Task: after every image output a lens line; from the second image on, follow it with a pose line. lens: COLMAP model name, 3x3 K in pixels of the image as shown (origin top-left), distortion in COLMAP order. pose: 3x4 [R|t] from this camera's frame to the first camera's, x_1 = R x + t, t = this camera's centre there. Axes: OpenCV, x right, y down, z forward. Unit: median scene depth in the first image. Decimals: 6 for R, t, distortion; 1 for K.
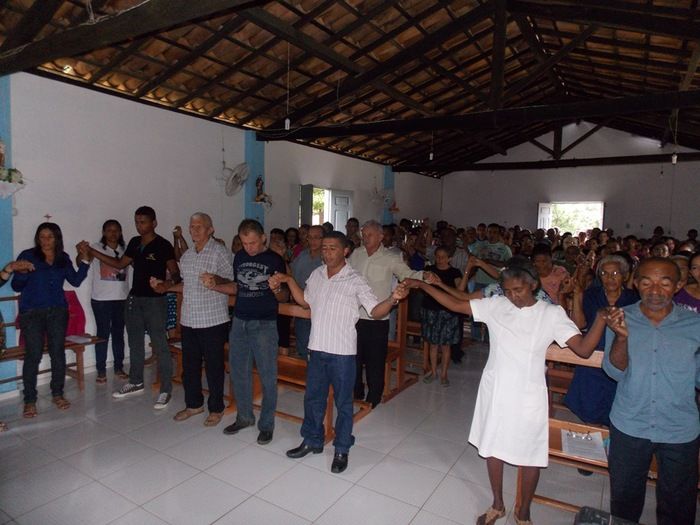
lens RADIAL K [[464.8, 0, 348.5], [0, 464.8, 265.0], [0, 0, 1]] dist [-0.000188, -0.001565]
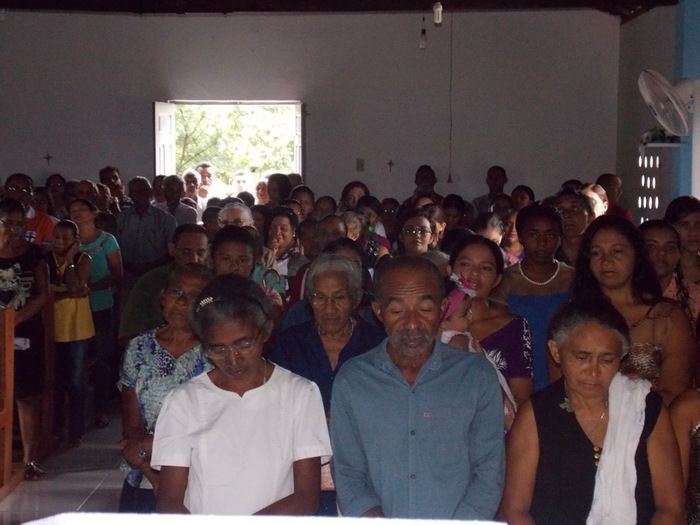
lens RADIAL K [[464.8, 0, 348.5], [0, 464.8, 265.0], [0, 0, 1]] dist [-0.000188, -0.001565]
pose [[0.873693, -0.005110, 0.486451, 0.335456], [0.050968, 0.995403, -0.081086, 0.029184], [-0.483801, 0.095637, 0.869937, 0.562465]]
